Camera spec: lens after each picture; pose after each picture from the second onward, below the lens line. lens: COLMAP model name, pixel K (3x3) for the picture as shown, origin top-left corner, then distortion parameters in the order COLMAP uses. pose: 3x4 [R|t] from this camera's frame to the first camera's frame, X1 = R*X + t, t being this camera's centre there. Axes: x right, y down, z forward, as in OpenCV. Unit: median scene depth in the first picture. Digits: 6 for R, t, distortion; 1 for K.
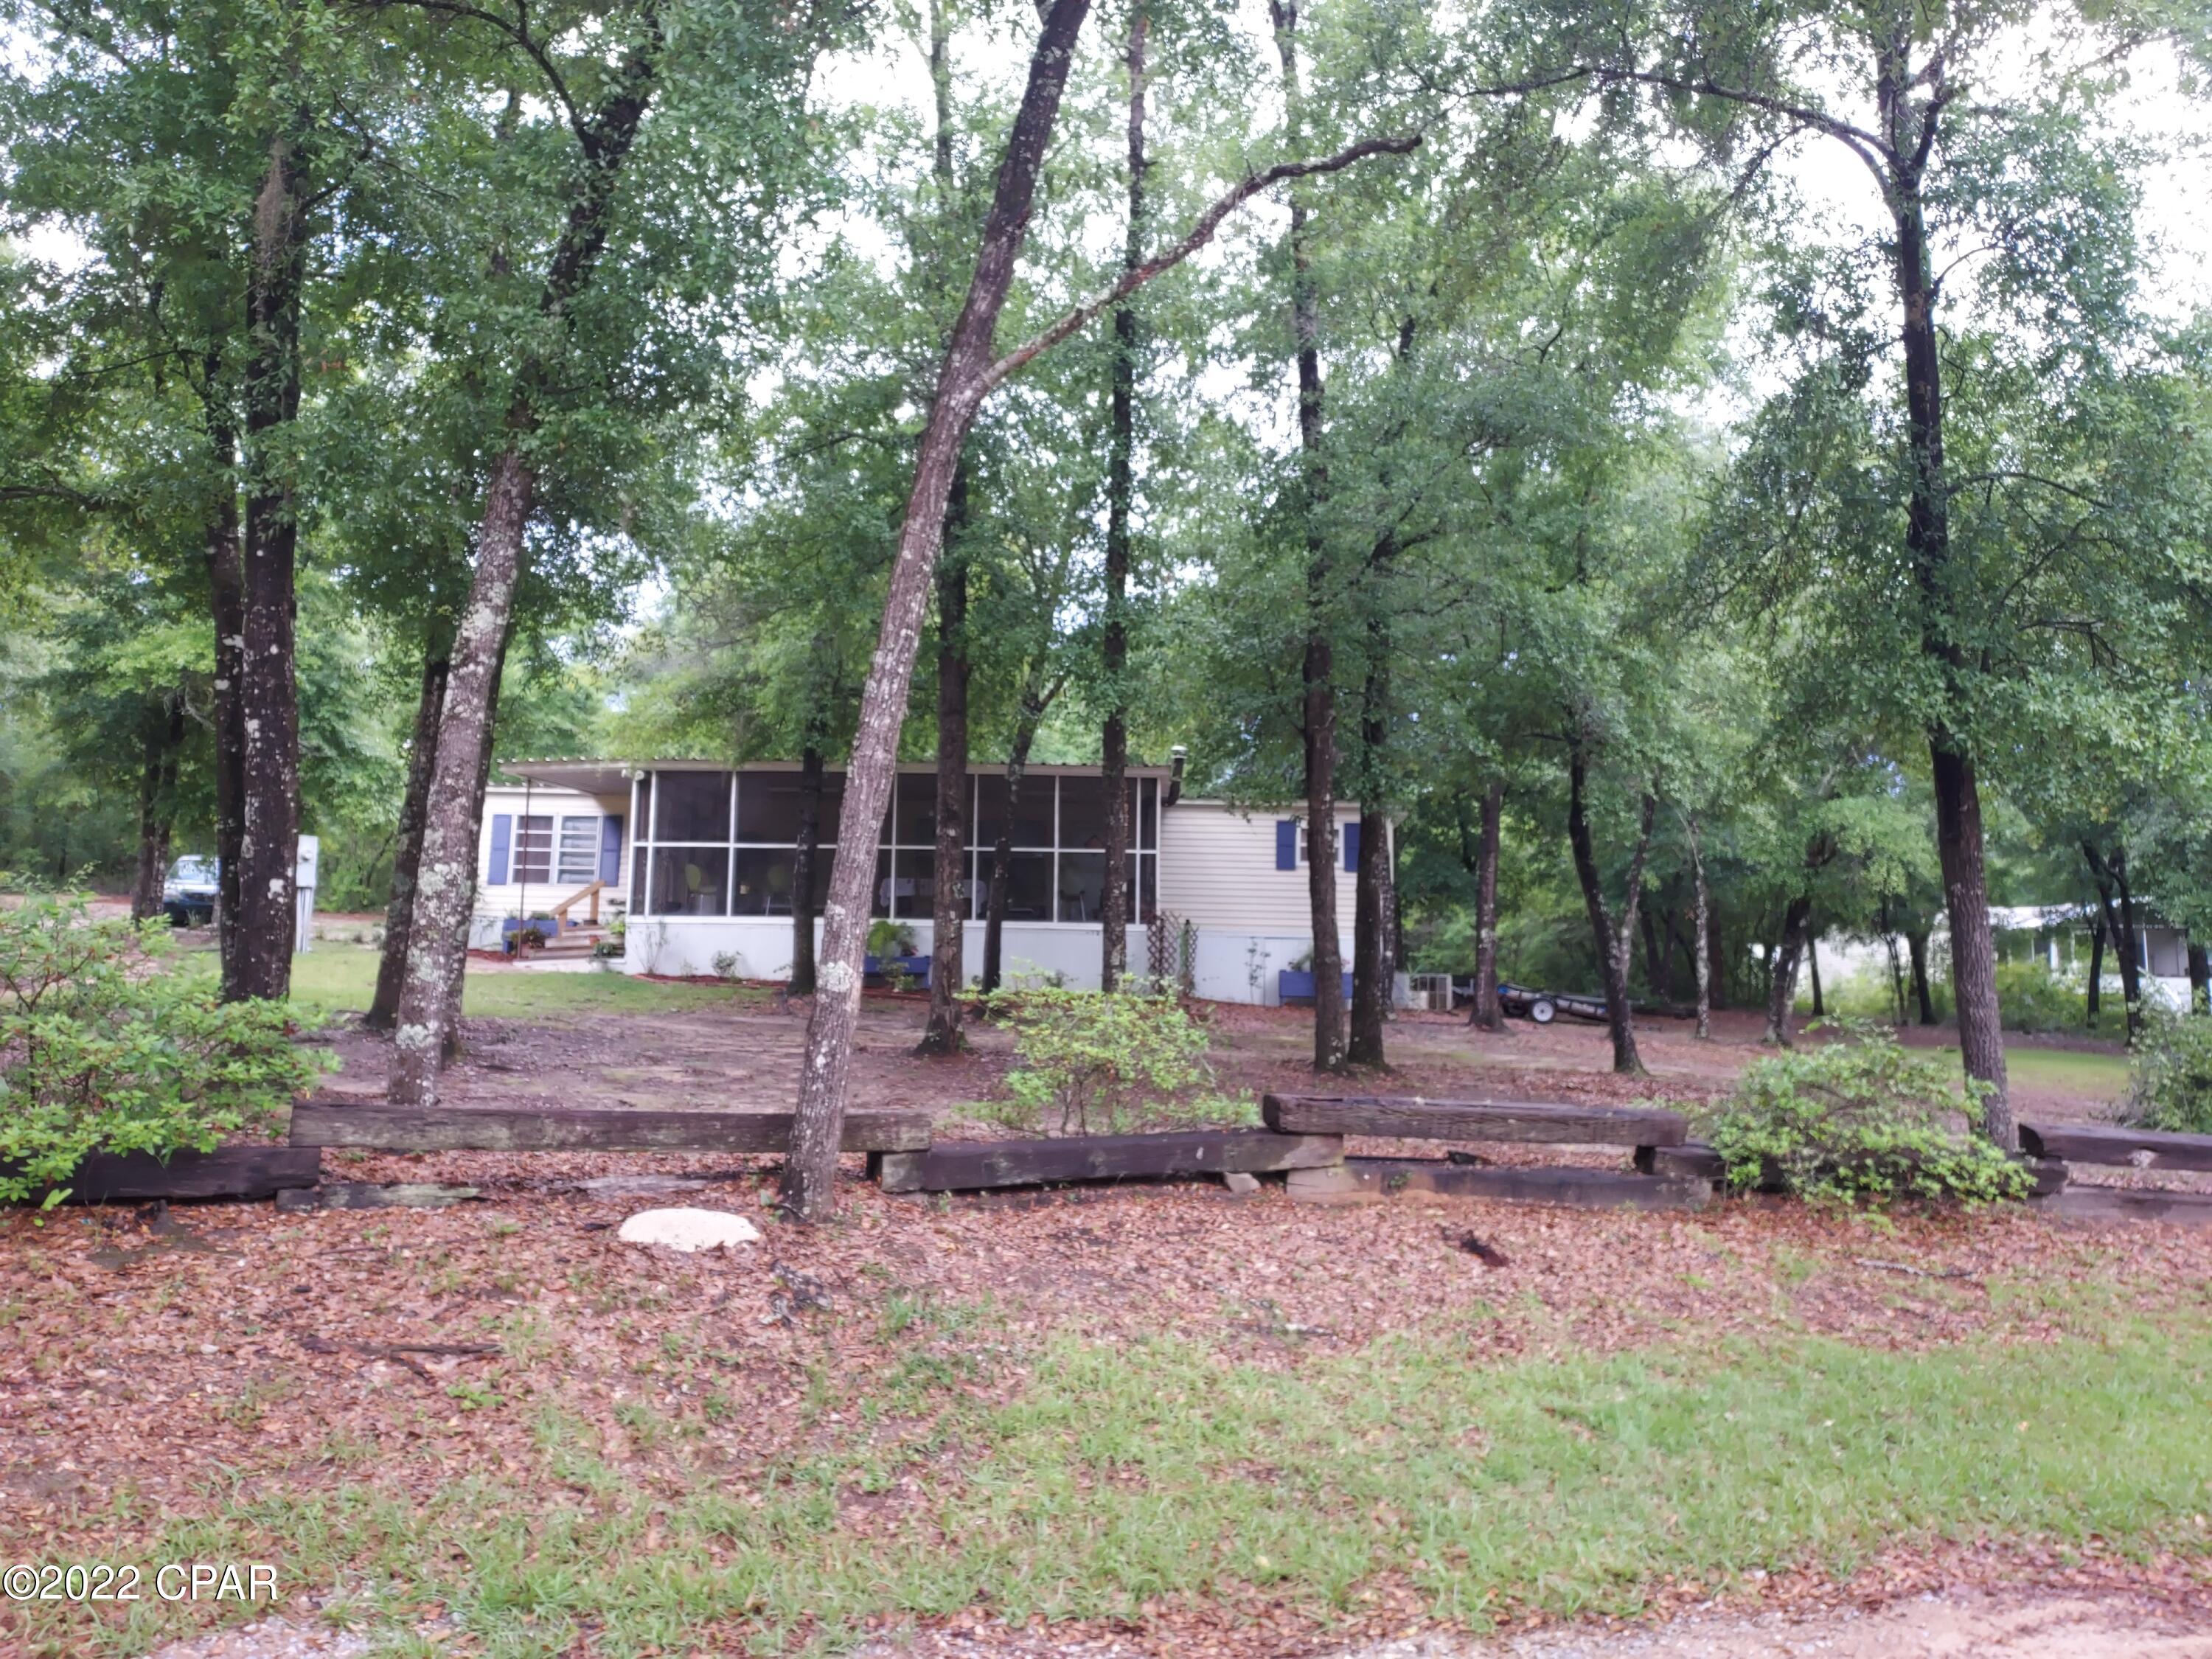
lens RADIAL K [[1520.9, 0, 1098.8], [0, 1520.9, 832.0], [0, 0, 1]] dist [0.097292, -0.147385]
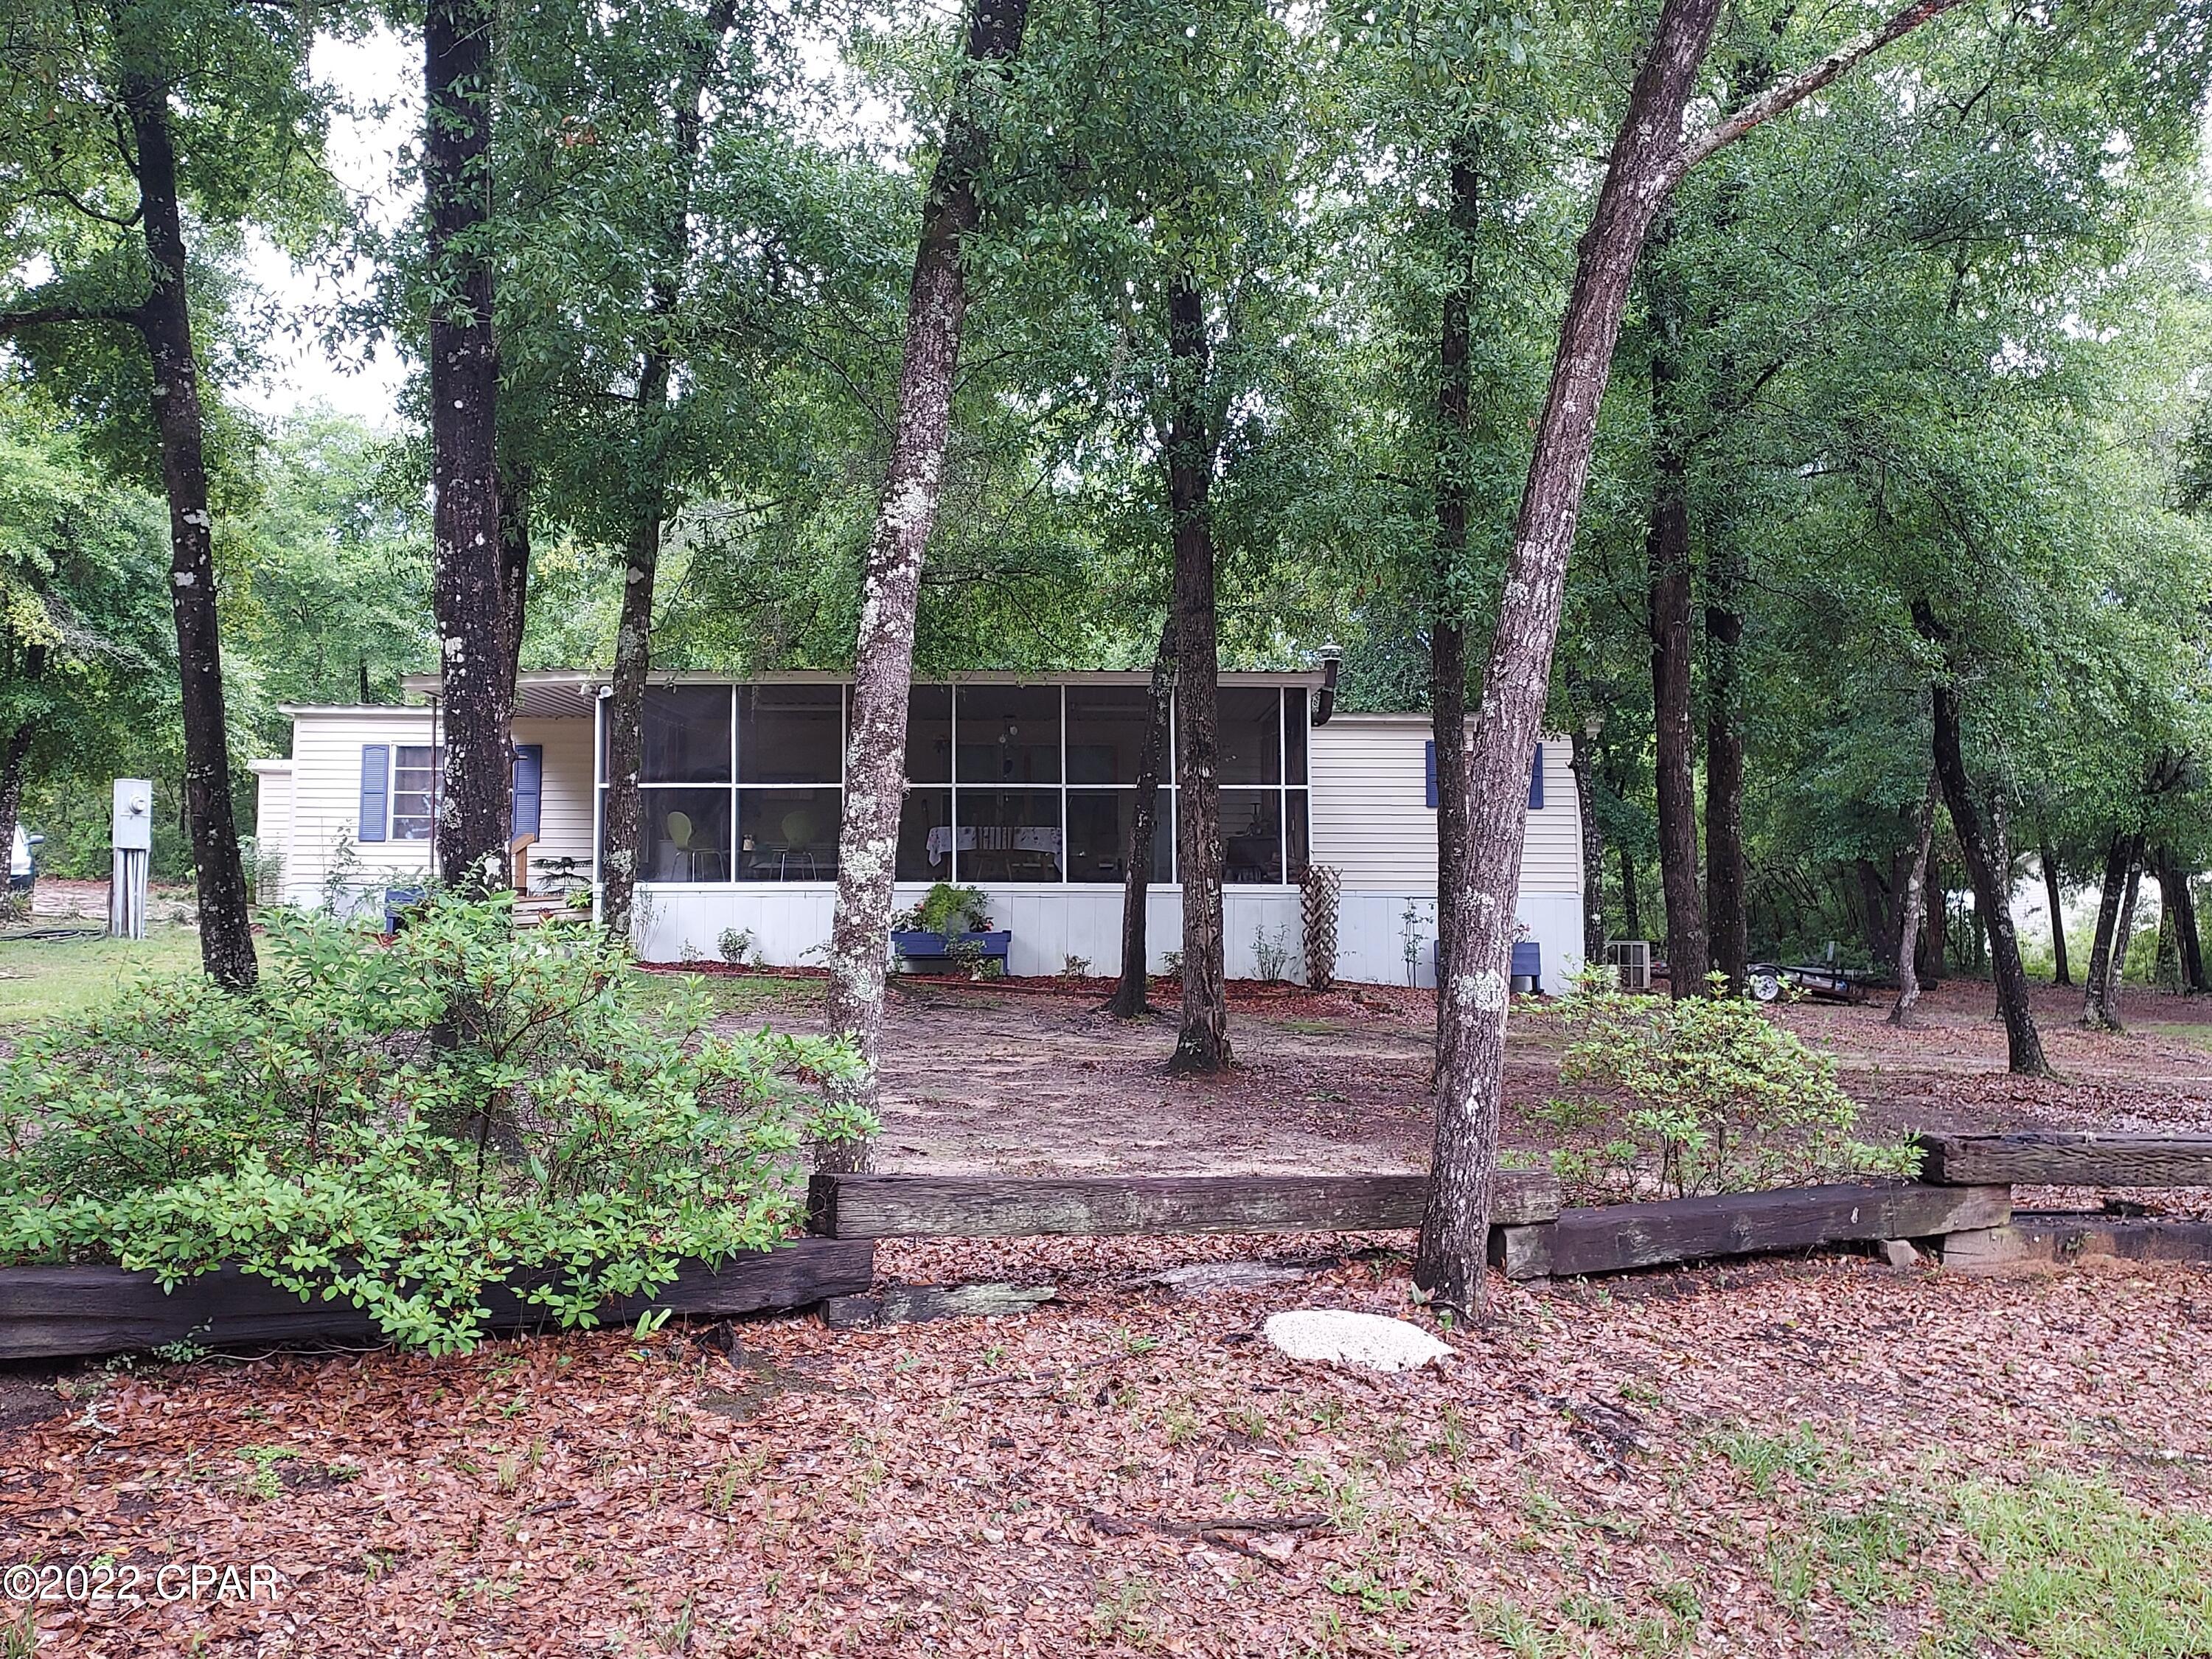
lens RADIAL K [[2026.8, 0, 1106.0], [0, 2026.8, 829.5], [0, 0, 1]] dist [0.110865, -0.199347]
pose [[0.998947, -0.014222, 0.043616, -0.317440], [0.012532, 0.999170, 0.038765, -0.017986], [-0.044131, -0.038177, 0.998296, 0.031012]]
